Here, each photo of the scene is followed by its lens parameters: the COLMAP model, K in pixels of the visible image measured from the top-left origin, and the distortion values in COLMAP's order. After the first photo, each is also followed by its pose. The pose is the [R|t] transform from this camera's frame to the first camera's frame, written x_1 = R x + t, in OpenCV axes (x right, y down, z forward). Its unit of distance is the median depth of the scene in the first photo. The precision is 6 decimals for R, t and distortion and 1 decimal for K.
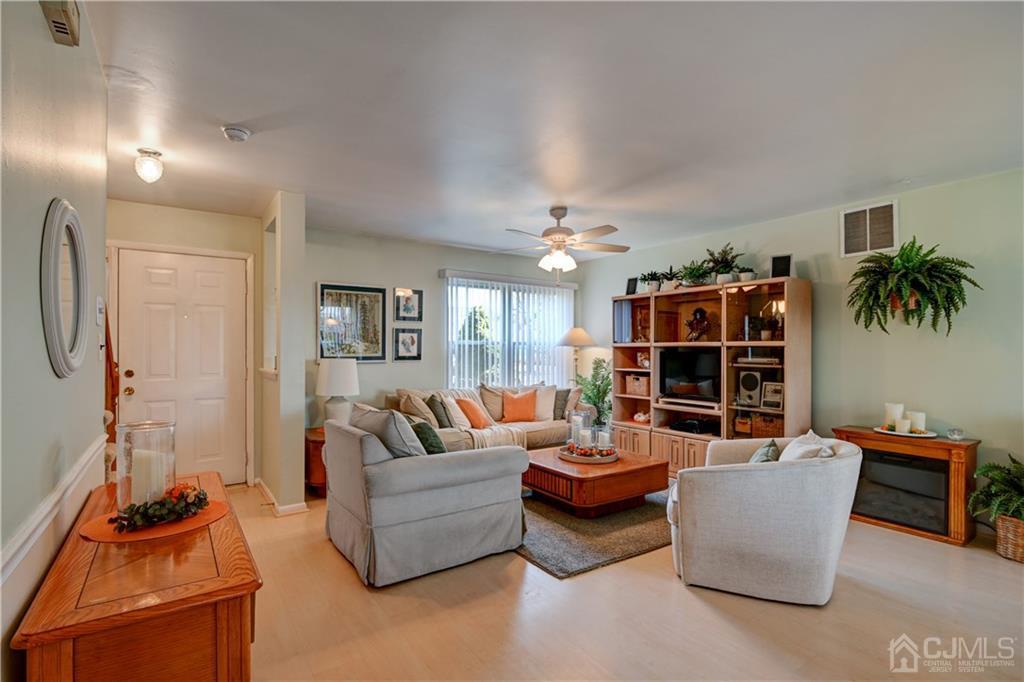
lens RADIAL K [[483.3, 0, 511.7], [0, 483.3, 347.8], [0, 0, 1]] dist [0.003191, -0.000123]
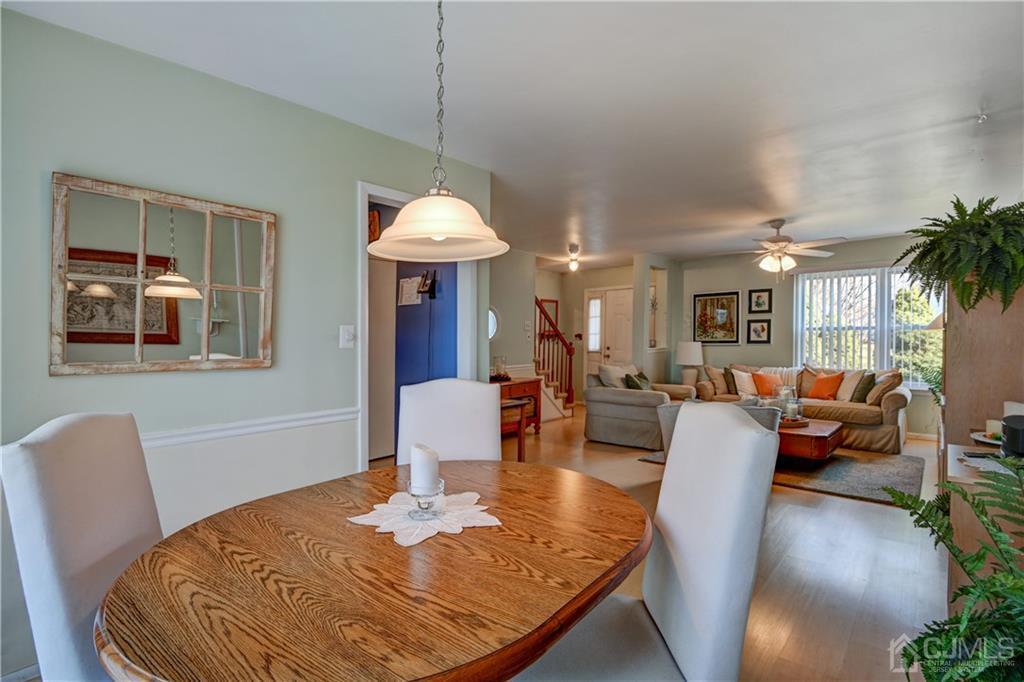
lens RADIAL K [[483.3, 0, 513.3], [0, 483.3, 339.3], [0, 0, 1]] dist [0.003191, -0.000123]
pose [[0.262720, -0.000982, -0.964872, 0.876131], [0.014020, 0.999898, 0.002800, 0.000707], [0.964770, -0.014263, 0.262707, 0.020733]]
